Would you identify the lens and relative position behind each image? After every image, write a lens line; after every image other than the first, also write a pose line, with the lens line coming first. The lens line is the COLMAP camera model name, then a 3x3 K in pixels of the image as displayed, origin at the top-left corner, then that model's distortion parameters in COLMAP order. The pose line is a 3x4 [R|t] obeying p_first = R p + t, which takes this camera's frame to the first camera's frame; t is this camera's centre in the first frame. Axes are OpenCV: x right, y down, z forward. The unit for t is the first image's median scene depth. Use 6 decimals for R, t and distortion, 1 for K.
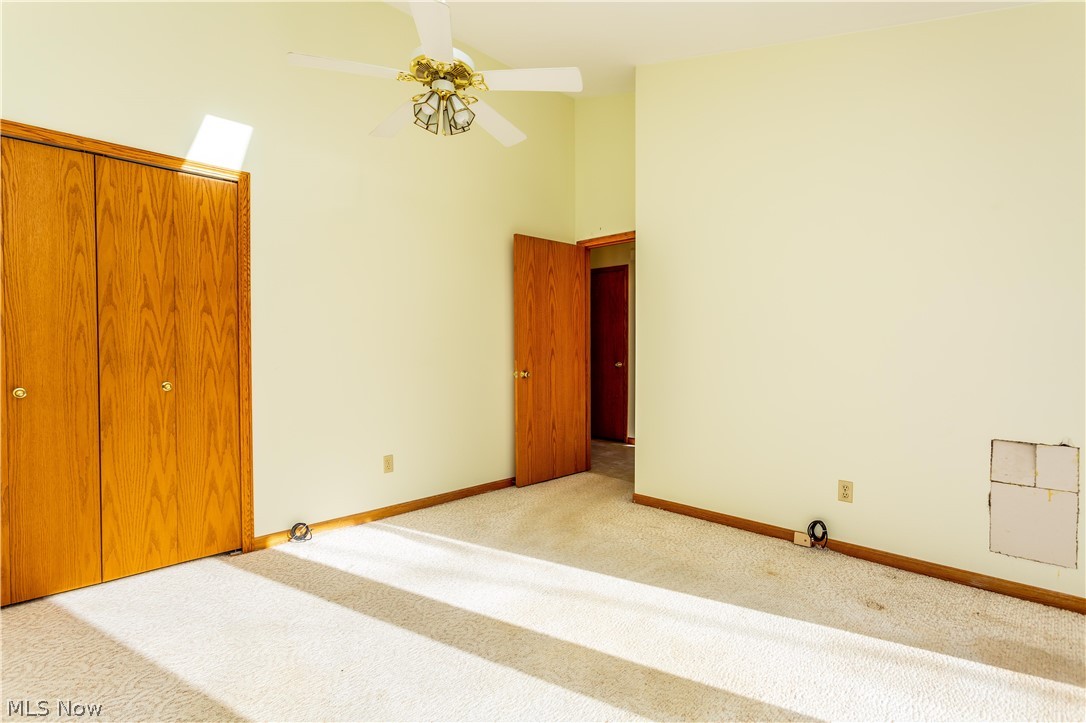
lens RADIAL K [[525.9, 0, 545.0], [0, 525.9, 348.9], [0, 0, 1]] dist [-0.001282, 0.000099]
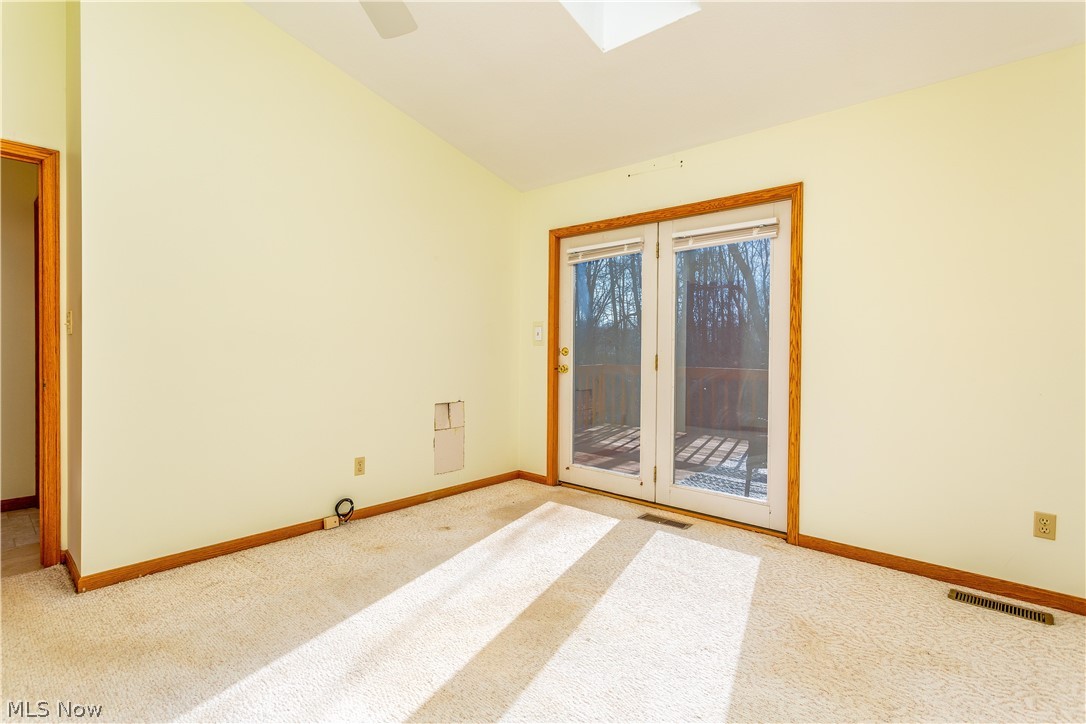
lens RADIAL K [[525.9, 0, 545.0], [0, 525.9, 349.4], [0, 0, 1]] dist [-0.001282, 0.000099]
pose [[-0.052928, -0.010221, 0.998546, -0.731065], [-0.007568, 0.999923, 0.009834, -0.008862], [-0.998570, -0.007036, -0.053001, 0.744823]]
